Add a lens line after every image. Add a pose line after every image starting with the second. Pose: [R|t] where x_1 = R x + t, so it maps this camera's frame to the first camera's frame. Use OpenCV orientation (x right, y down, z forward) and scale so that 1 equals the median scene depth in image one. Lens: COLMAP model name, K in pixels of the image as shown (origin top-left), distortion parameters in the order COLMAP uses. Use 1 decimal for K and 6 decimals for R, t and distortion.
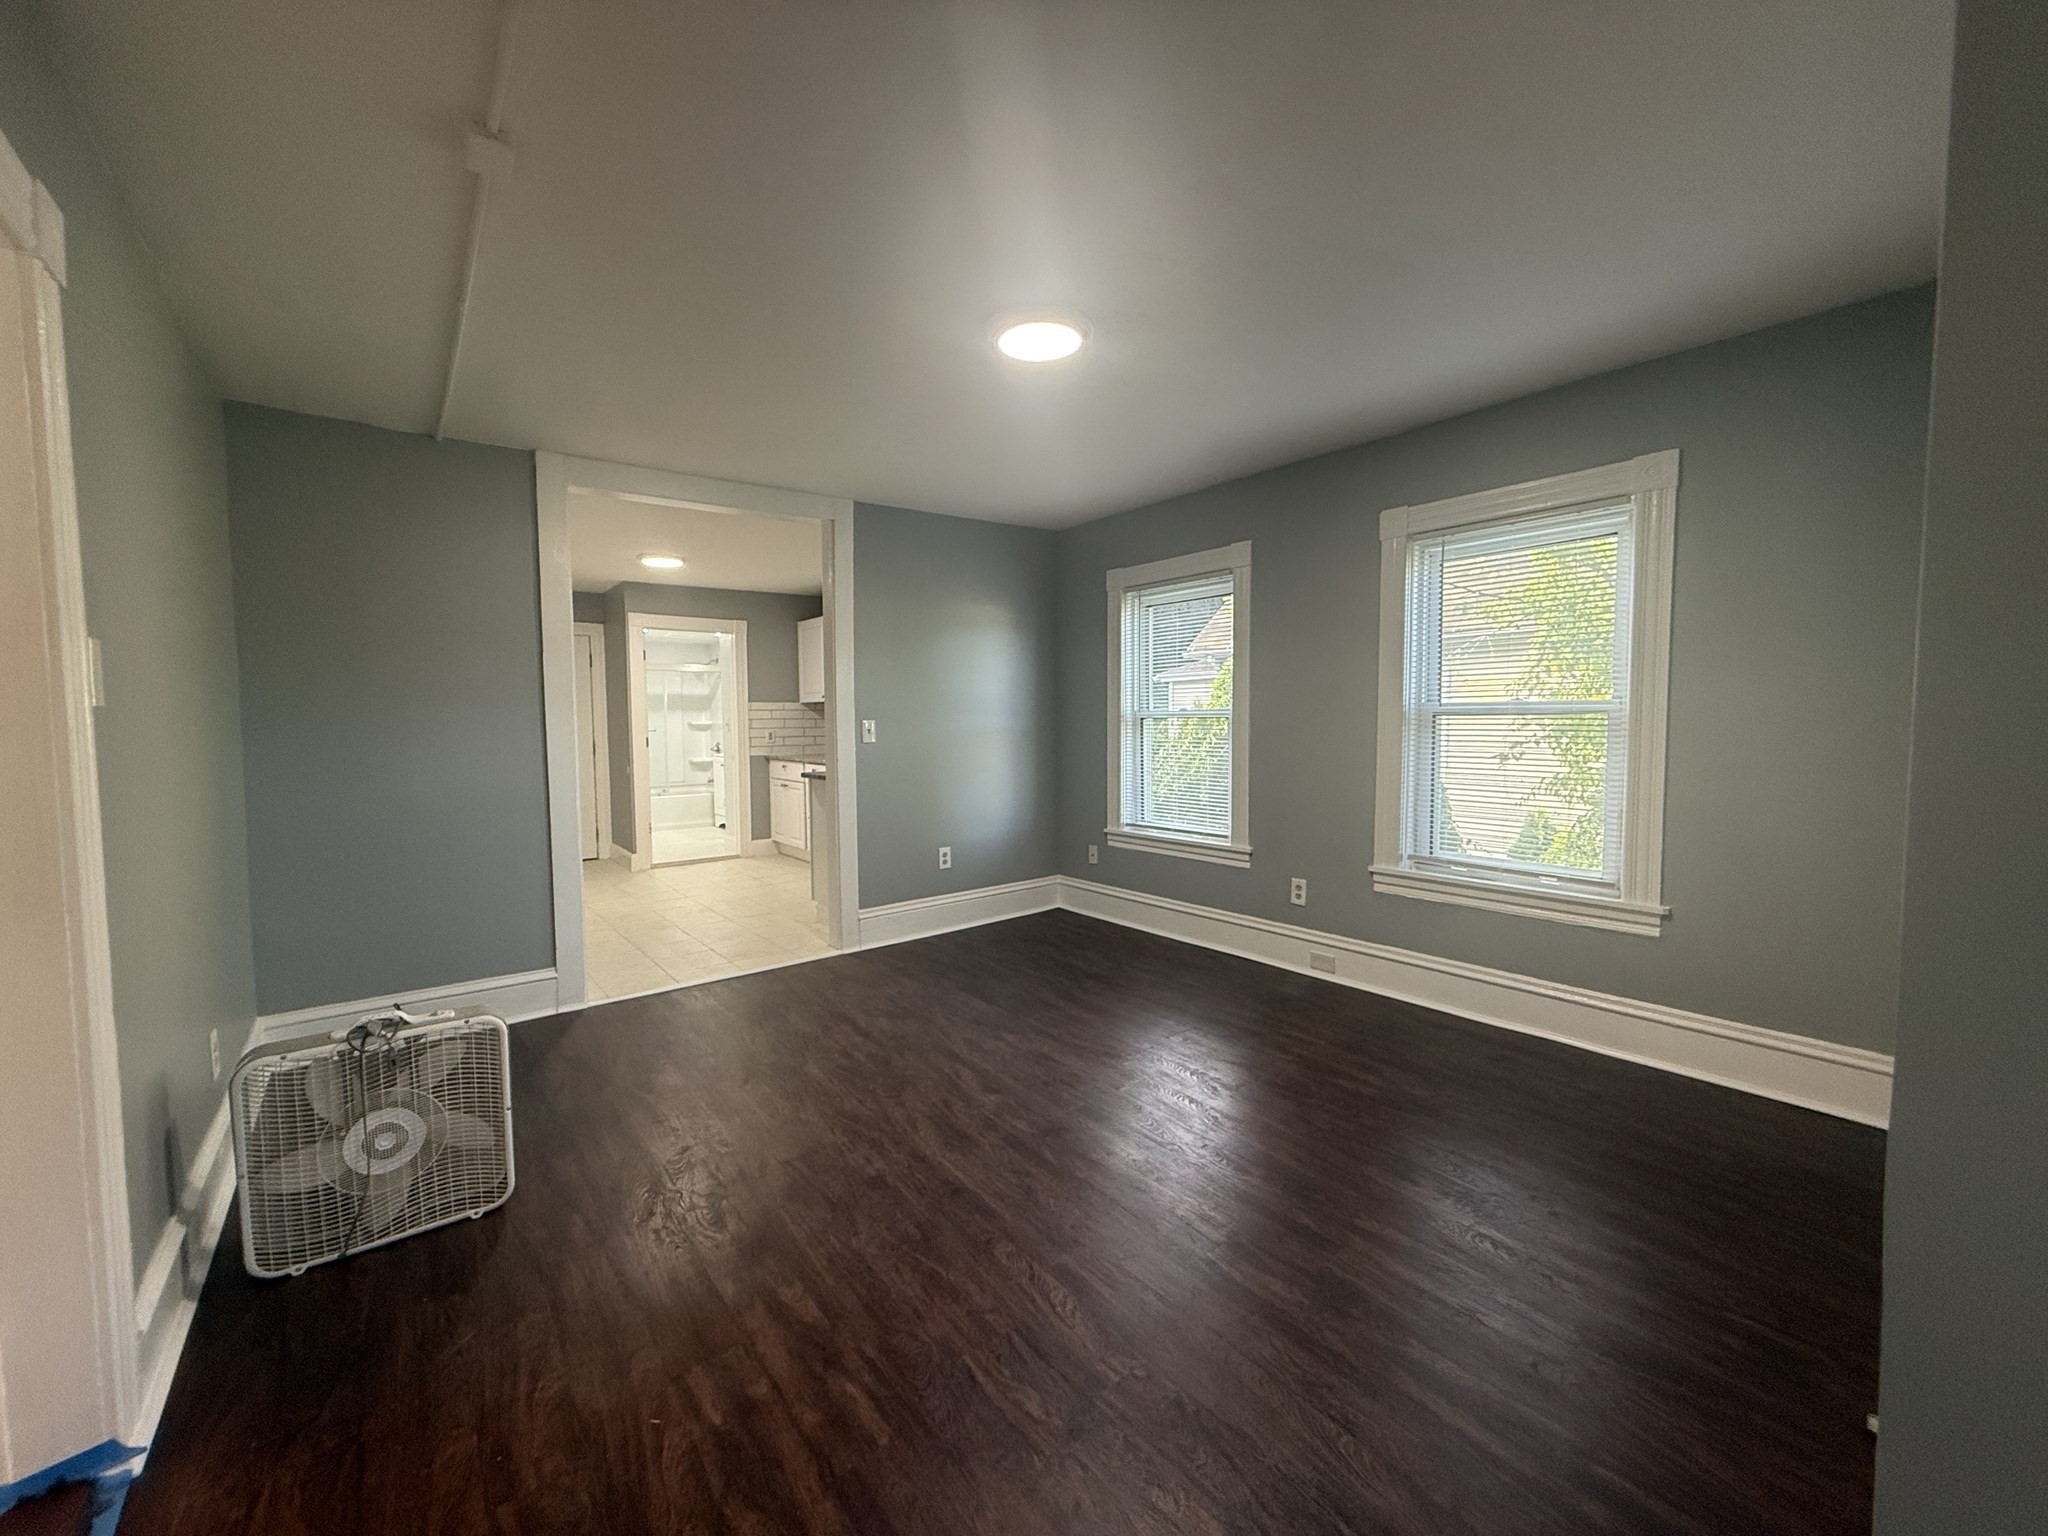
lens RADIAL K [[816.5, 0, 1016.8], [0, 816.5, 767.1], [0, 0, 1]] dist [0.000545, 0.000262]
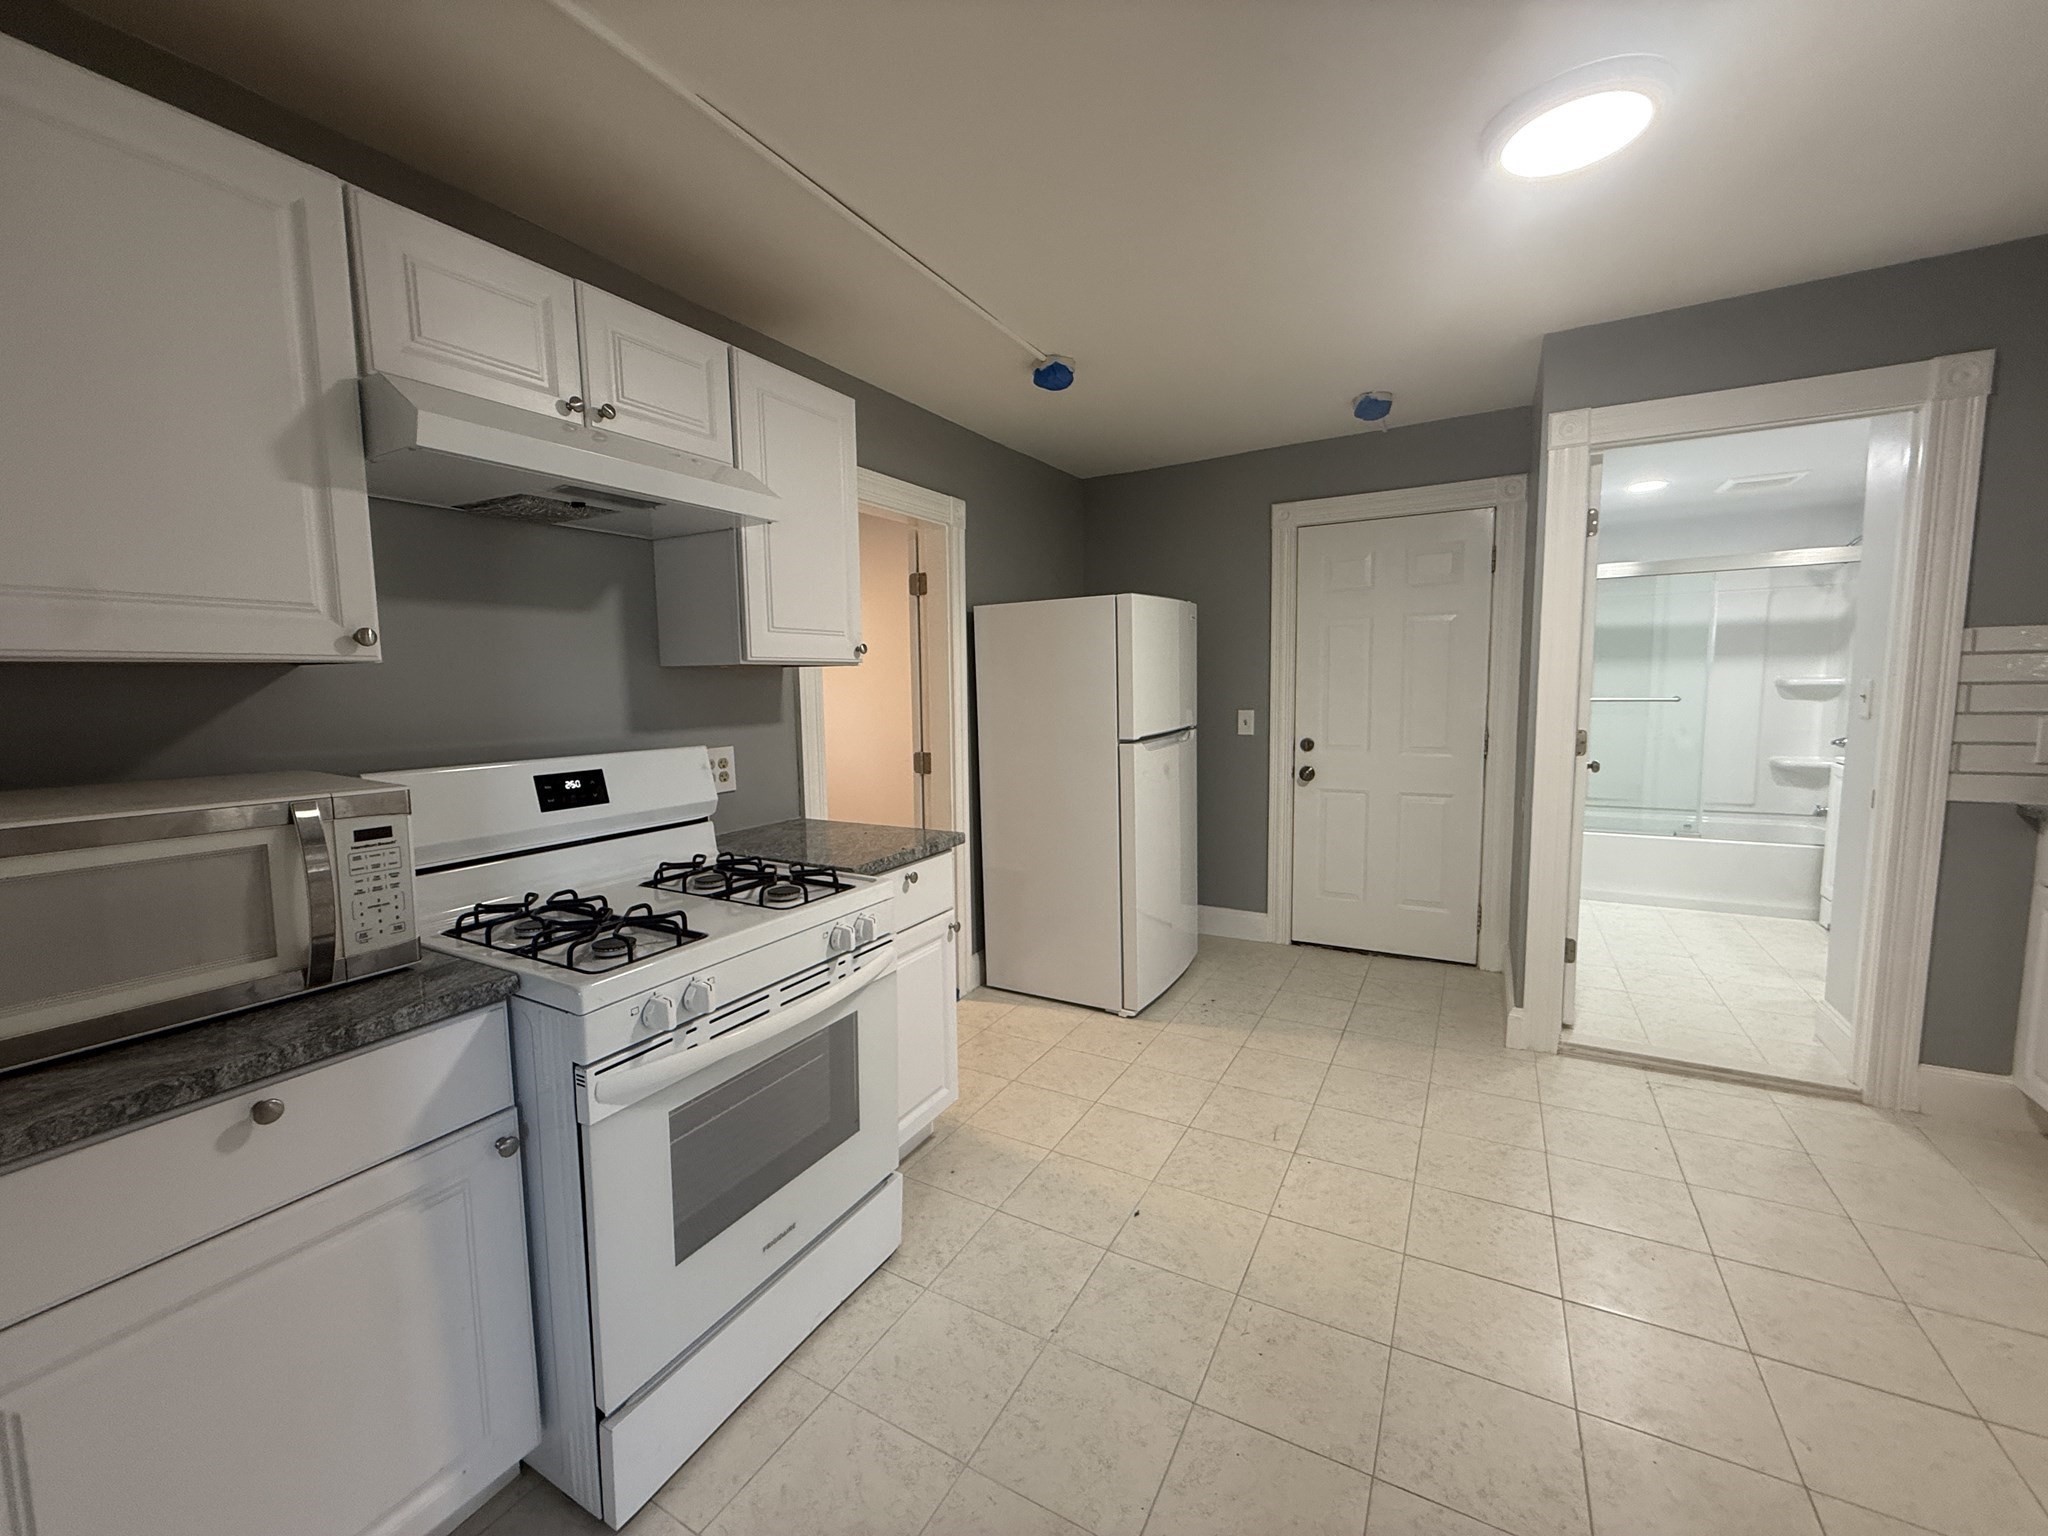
lens RADIAL K [[816.5, 0, 1016.8], [0, 816.5, 767.1], [0, 0, 1]] dist [0.000545, 0.000262]
pose [[0.382862, 0.096741, -0.918726, -0.342189], [-0.036793, 0.995309, 0.089473, -0.080405], [0.923073, -0.000453, 0.384625, 1.065361]]
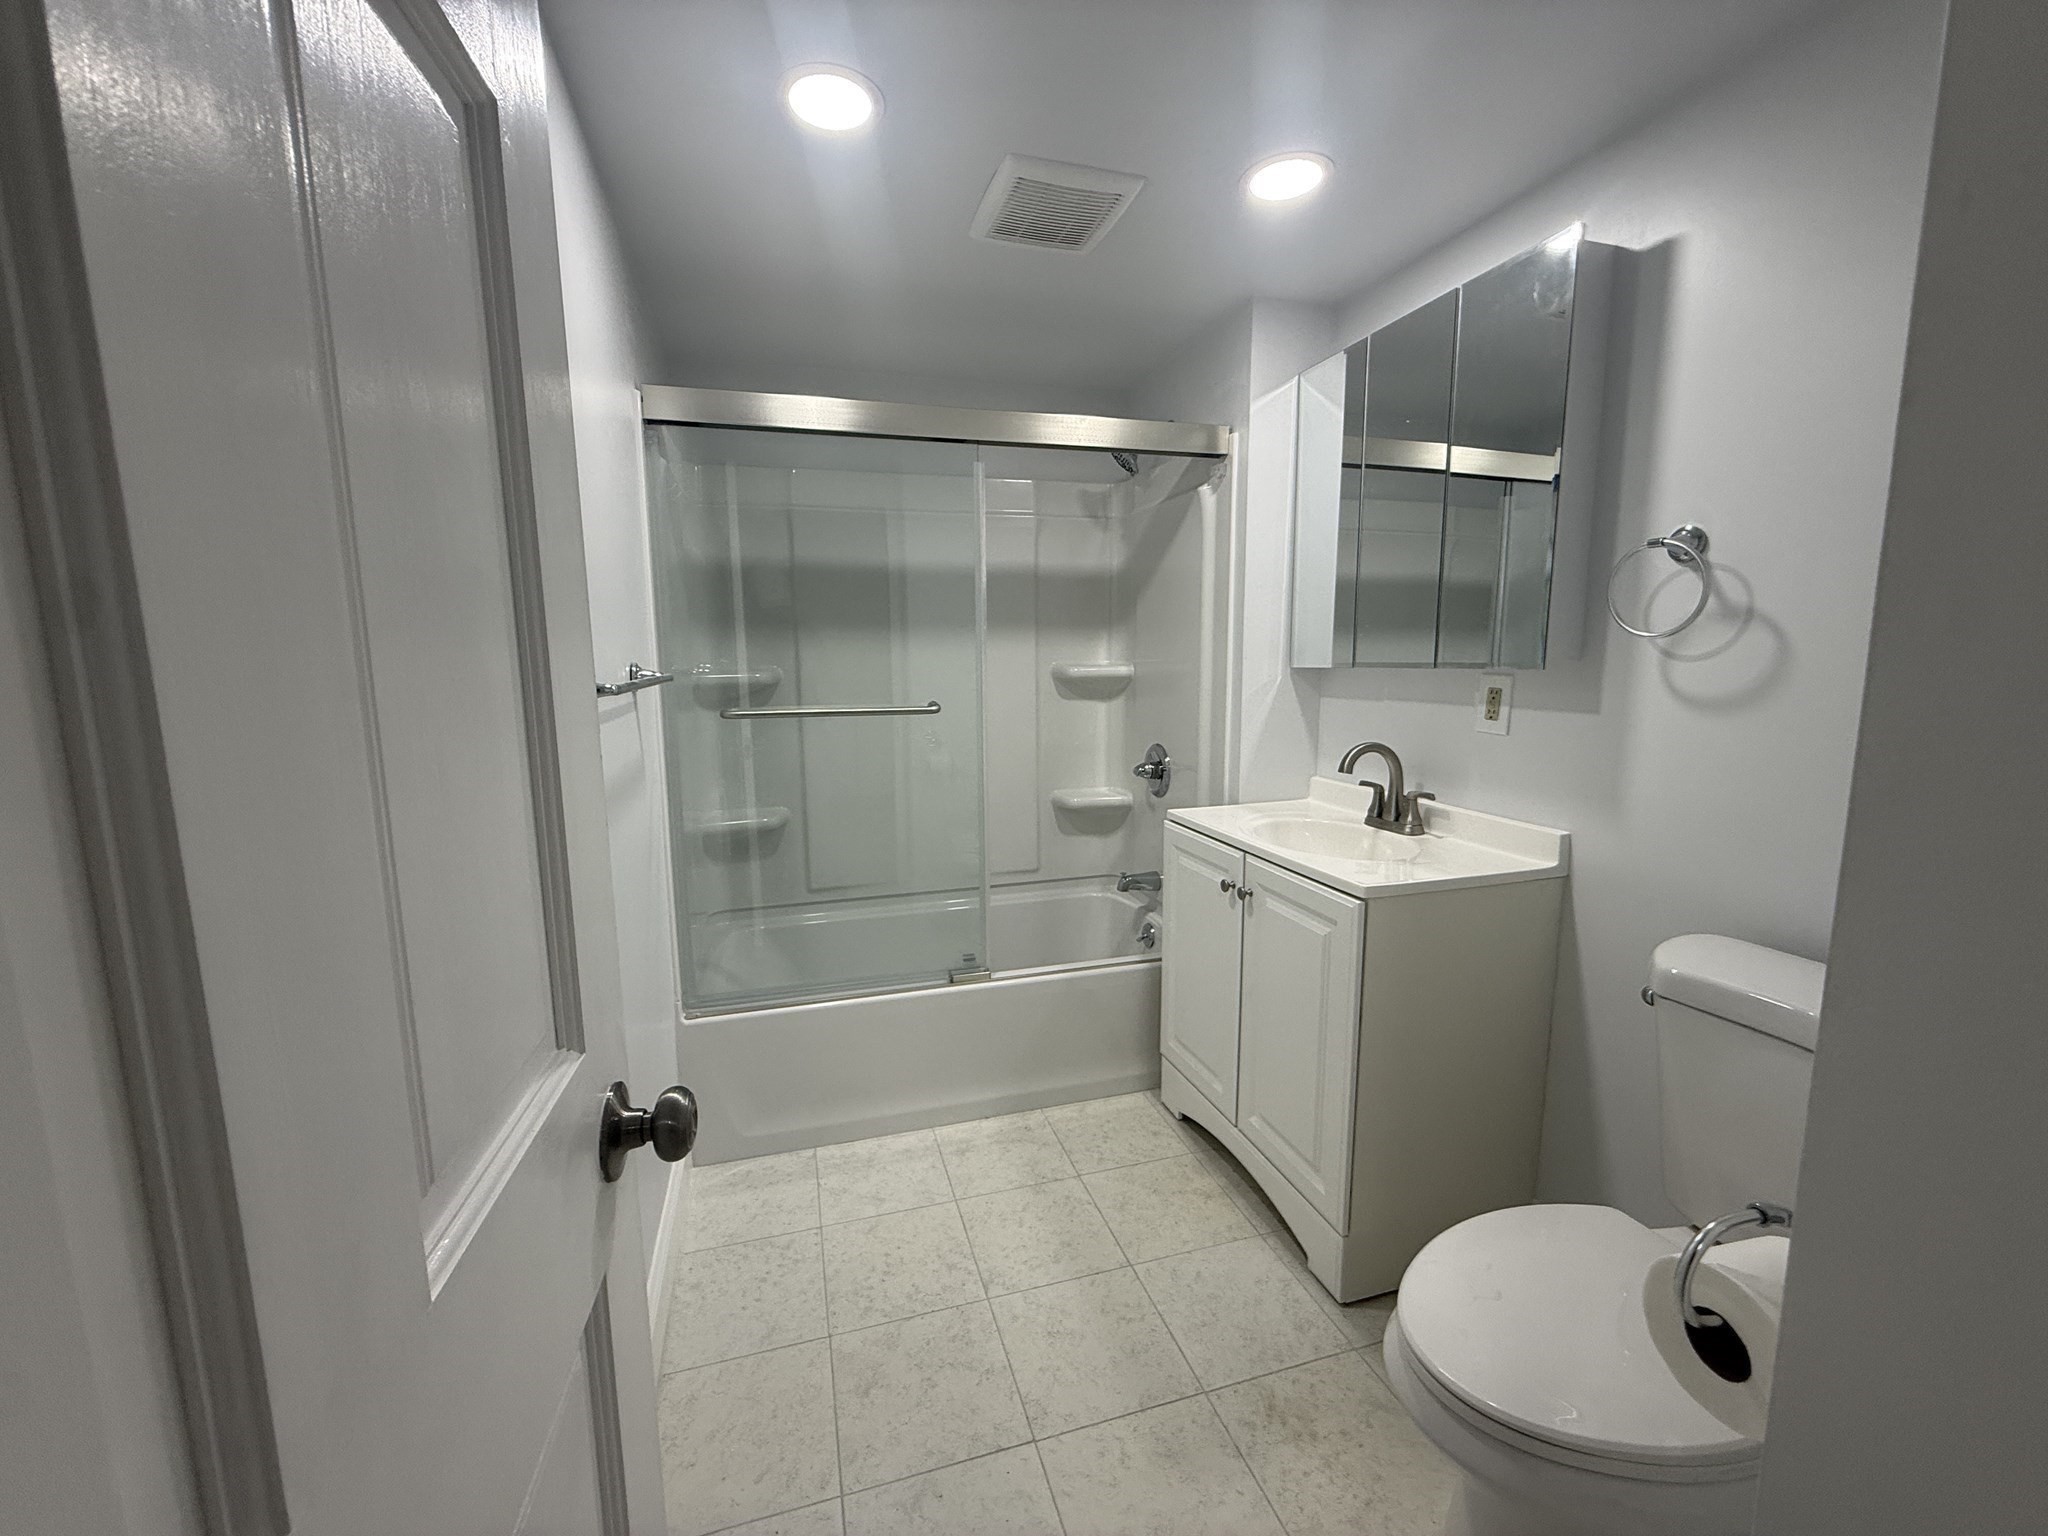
lens RADIAL K [[816.5, 0, 1016.8], [0, 816.5, 767.1], [0, 0, 1]] dist [0.000545, 0.000262]
pose [[0.930438, 0.047074, -0.363414, -0.785325], [-0.016405, 0.996071, 0.087024, -0.116324], [0.366083, -0.075009, 0.927554, 1.849525]]
